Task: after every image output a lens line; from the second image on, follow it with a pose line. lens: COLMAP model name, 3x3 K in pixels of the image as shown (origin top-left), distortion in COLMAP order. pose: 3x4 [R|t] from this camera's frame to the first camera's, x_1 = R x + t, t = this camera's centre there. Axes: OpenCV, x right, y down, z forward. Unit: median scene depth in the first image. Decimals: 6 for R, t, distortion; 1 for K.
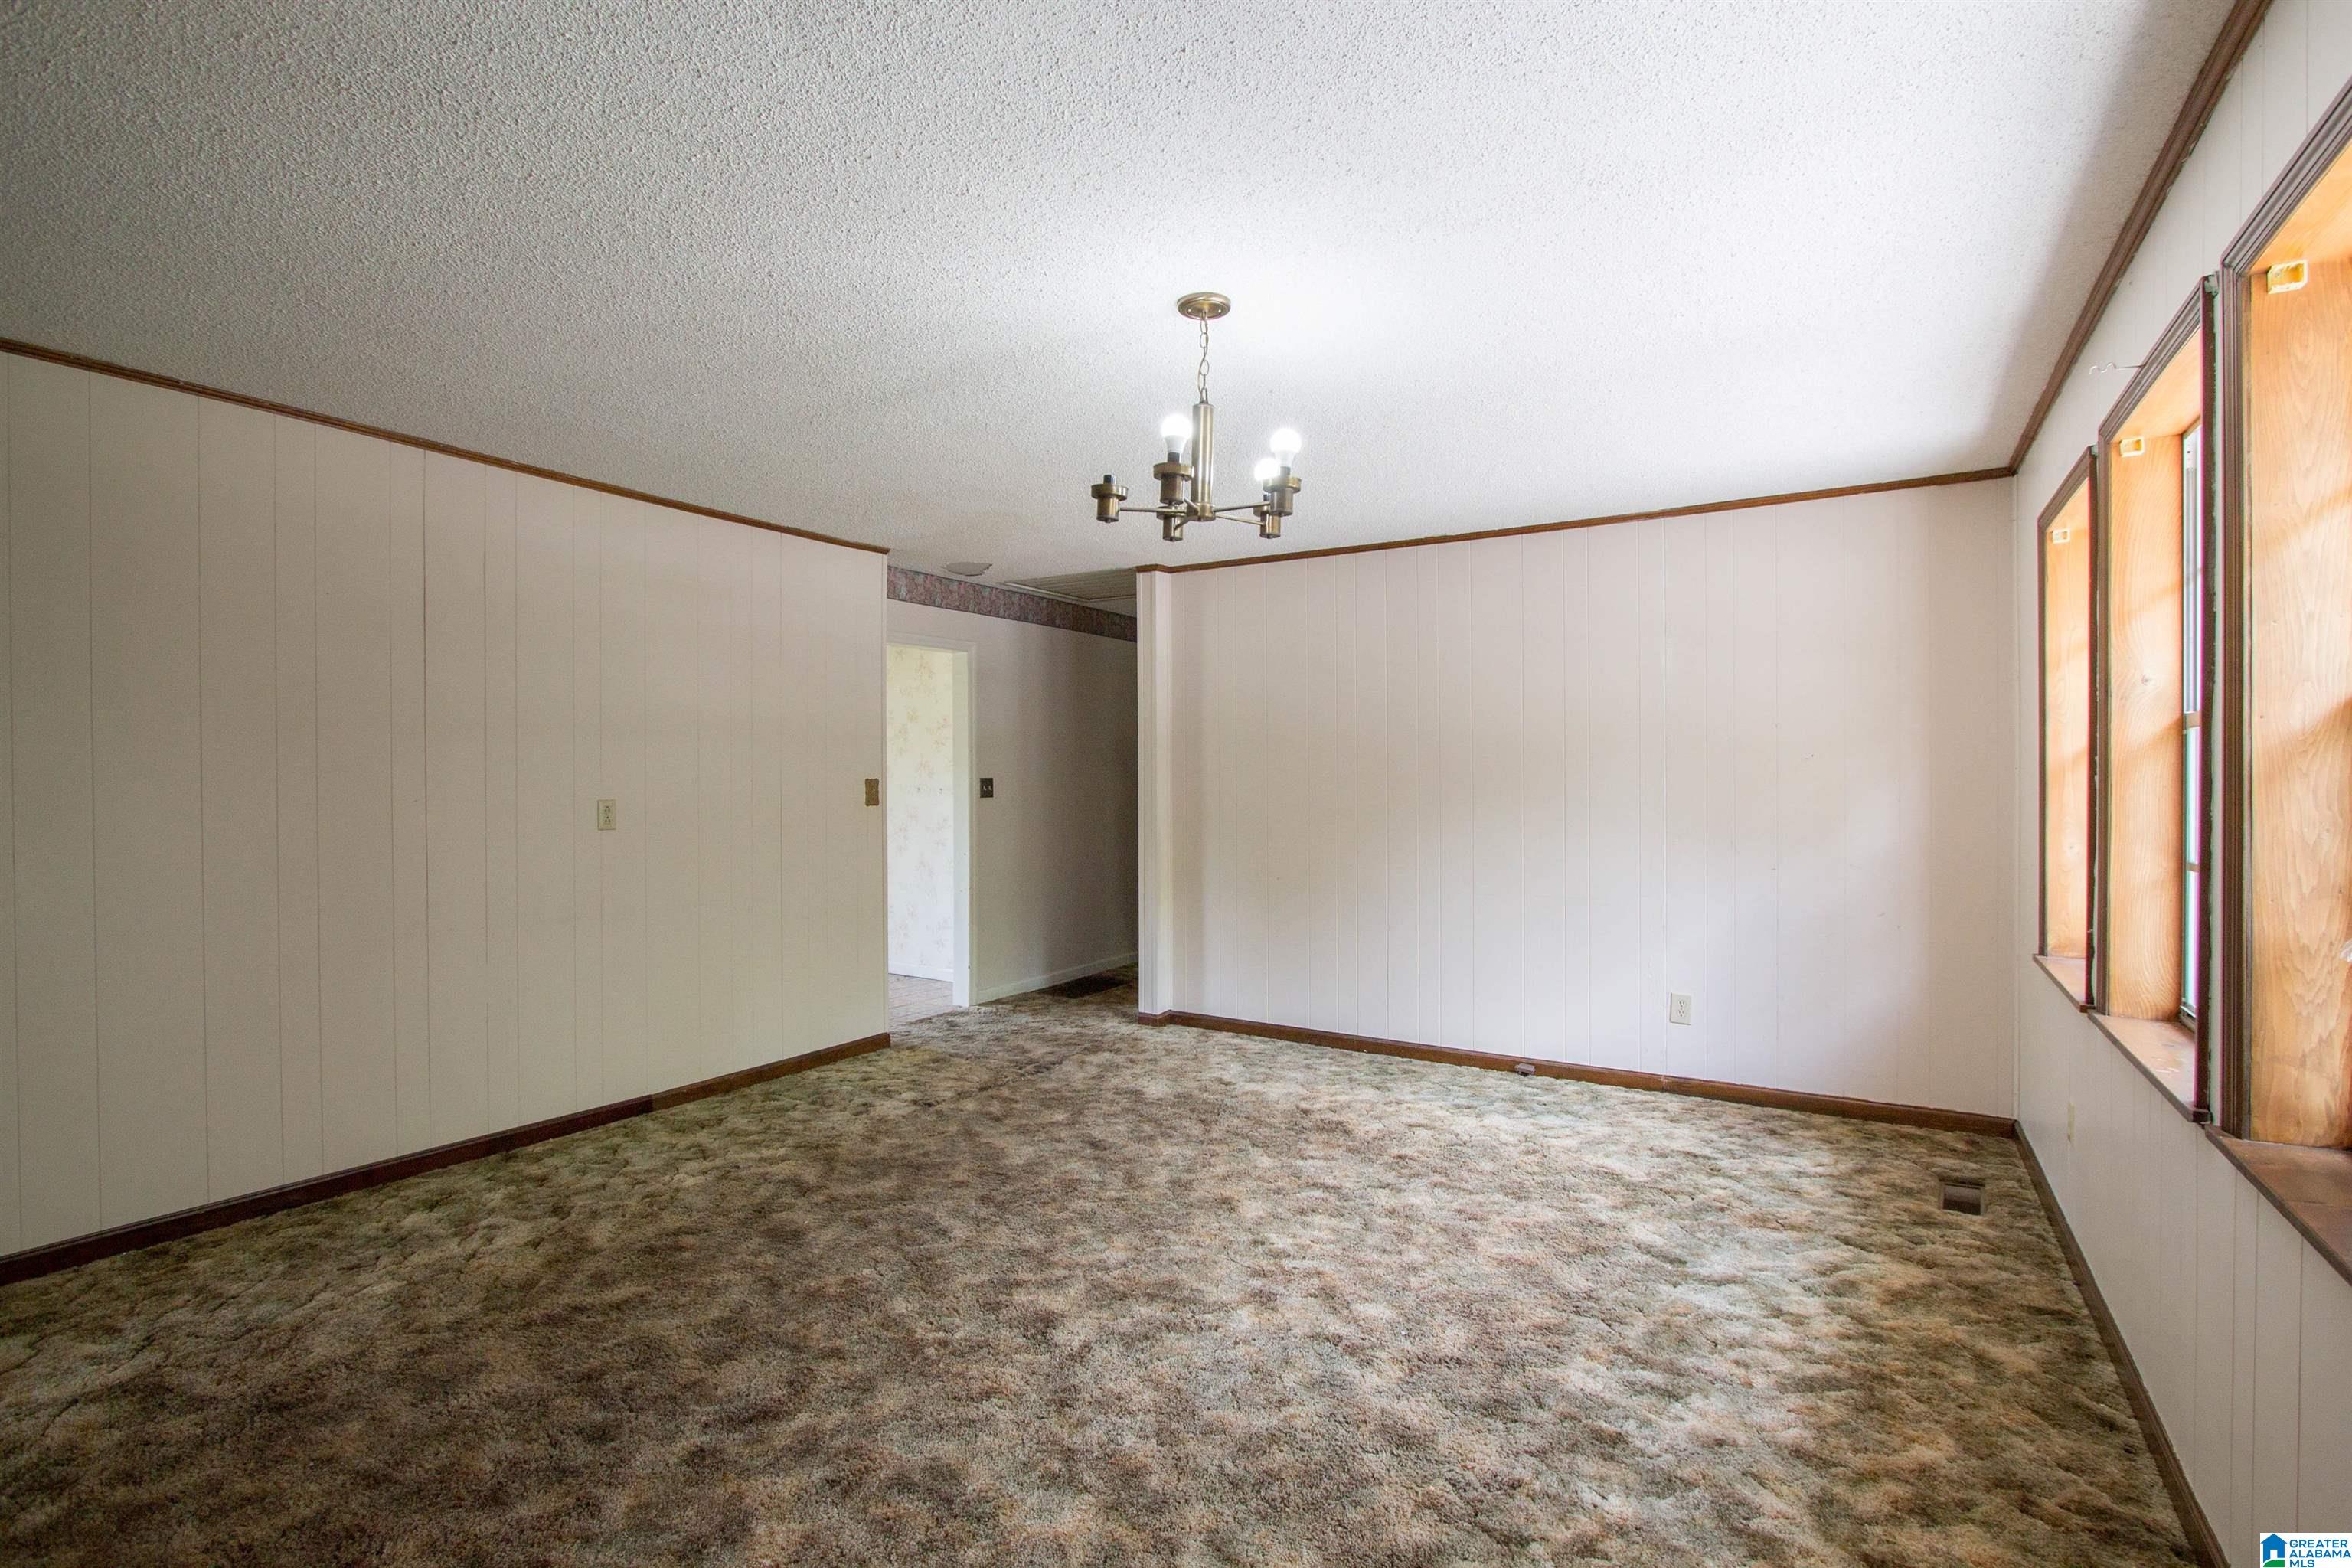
lens RADIAL K [[1121.6, 0, 1188.8], [0, 1121.6, 781.6], [0, 0, 1]] dist [-0.026097, 0.000855]
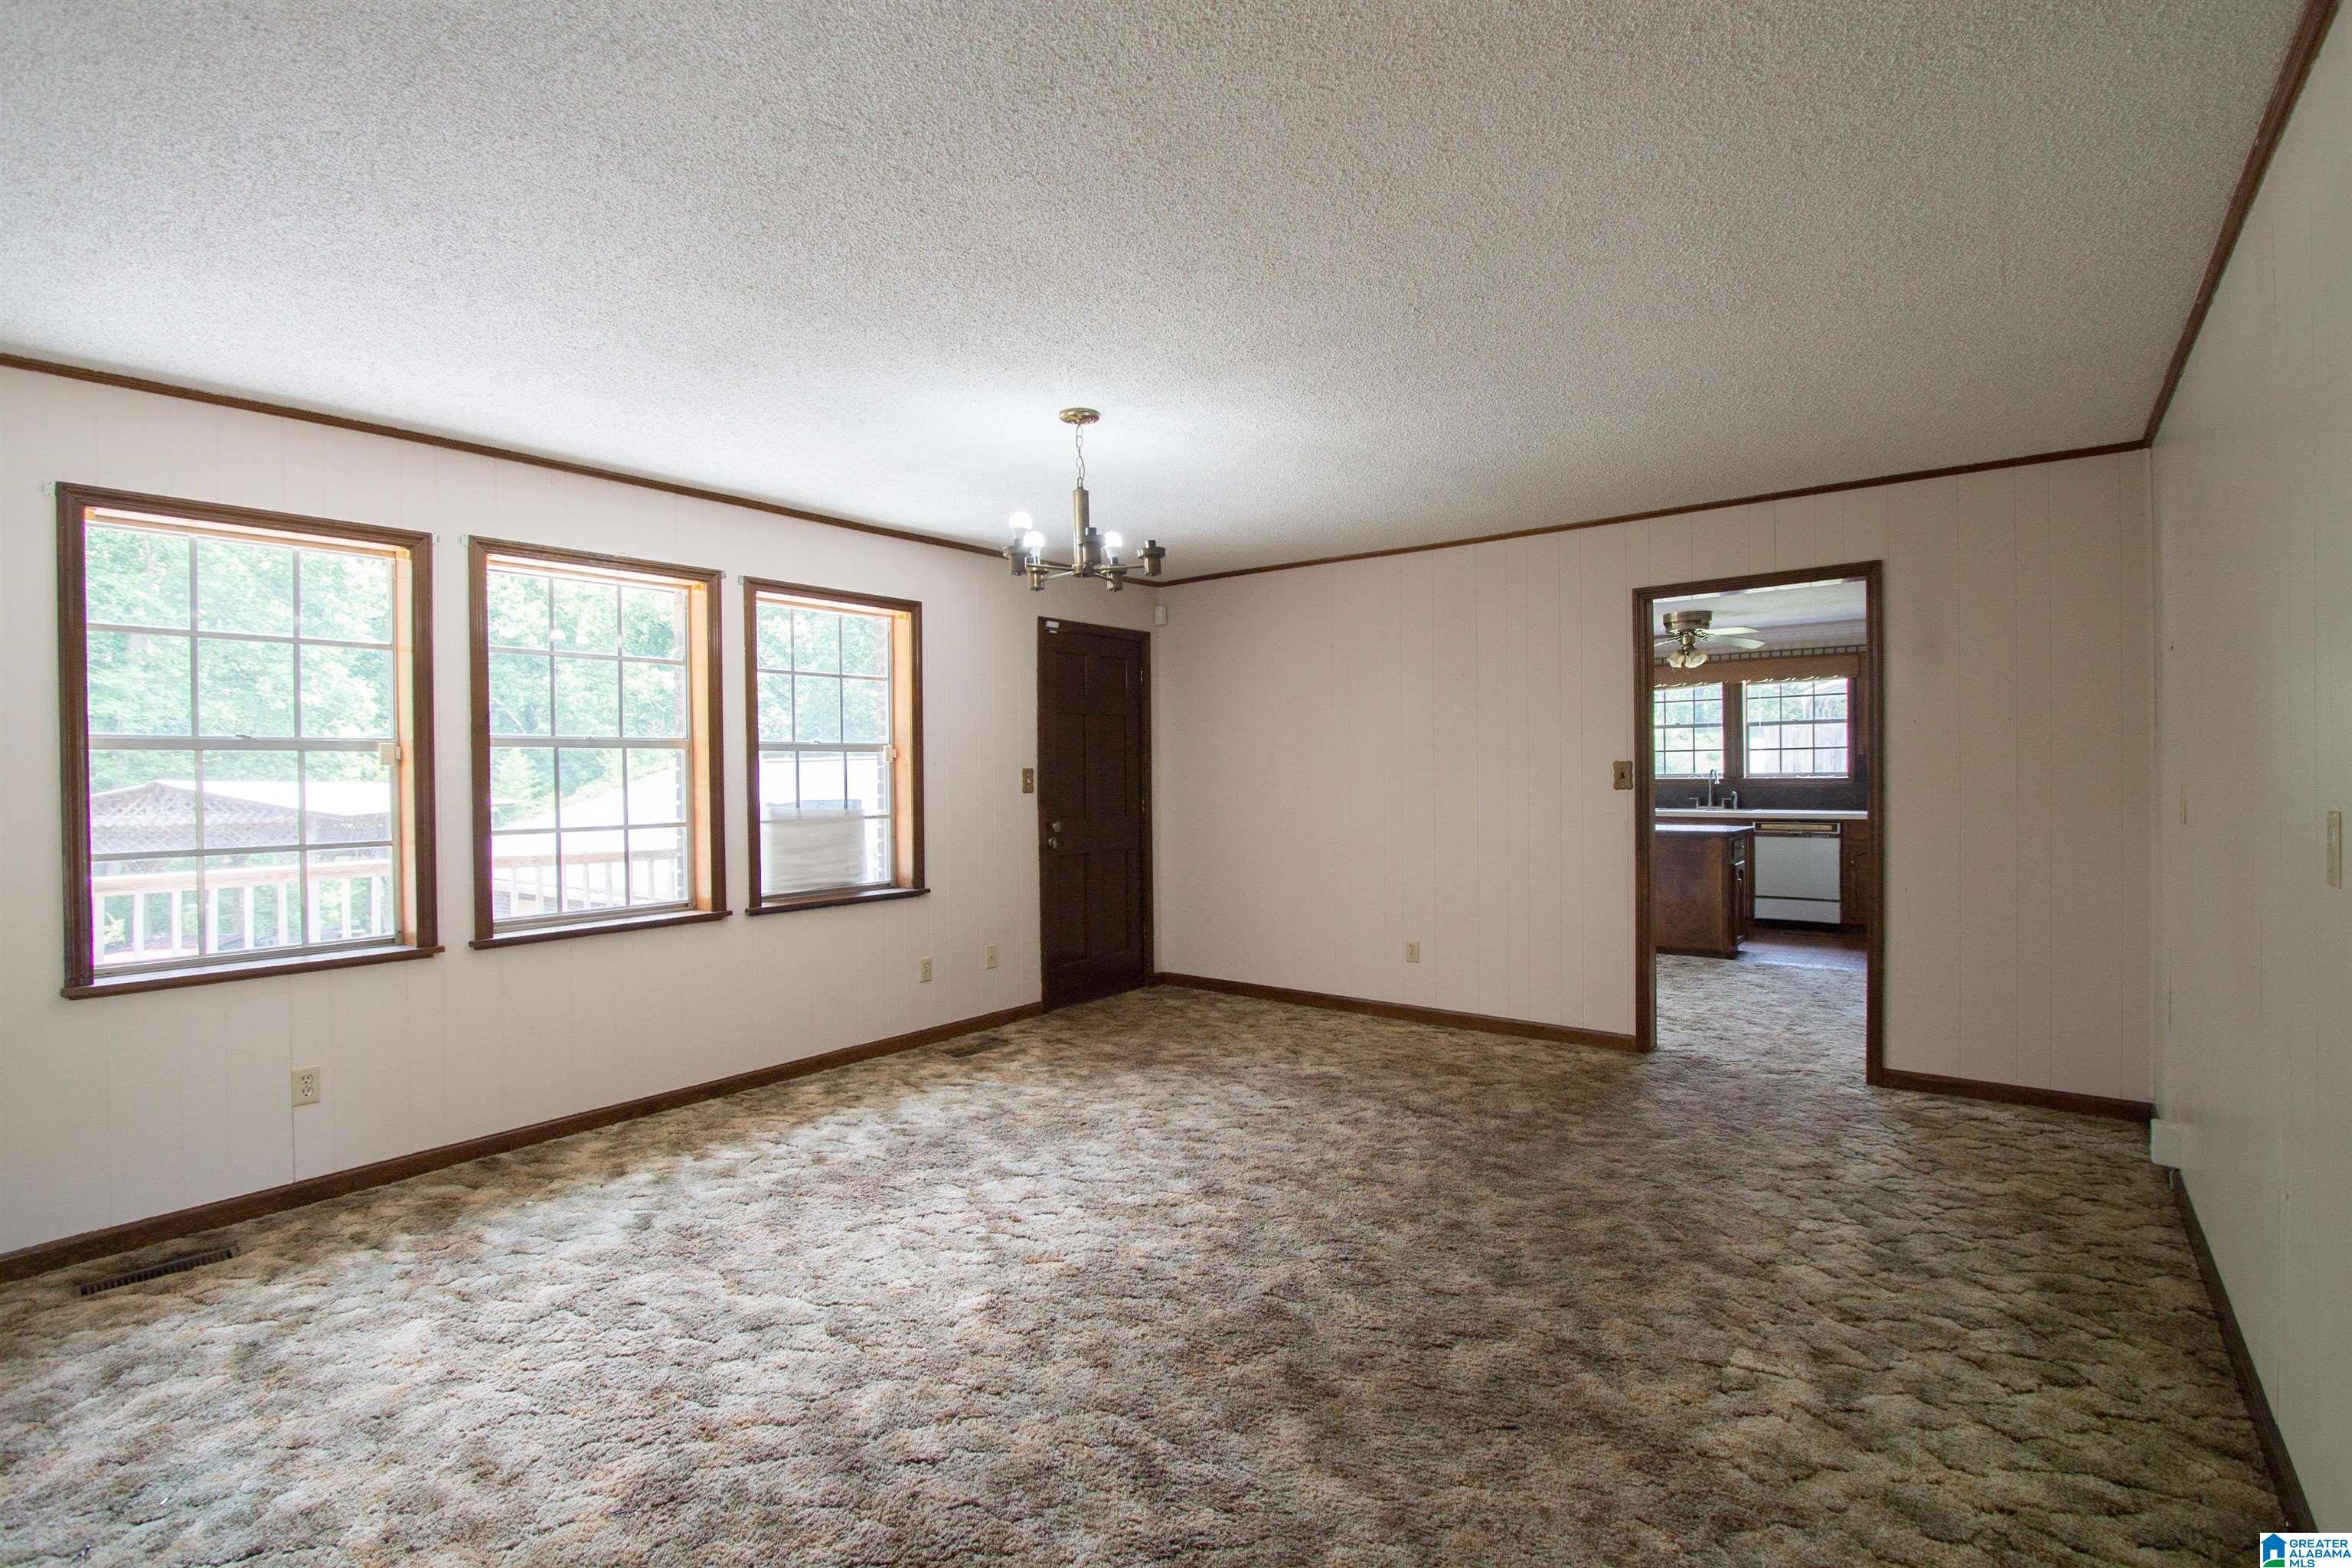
lens RADIAL K [[1121.6, 0, 1188.8], [0, 1121.6, 781.6], [0, 0, 1]] dist [-0.026097, 0.000855]
pose [[-0.994763, 0.010501, 0.101665, -0.228371], [0.011868, 0.999847, 0.012848, -0.007255], [-0.101514, 0.013987, -0.994736, 2.152813]]
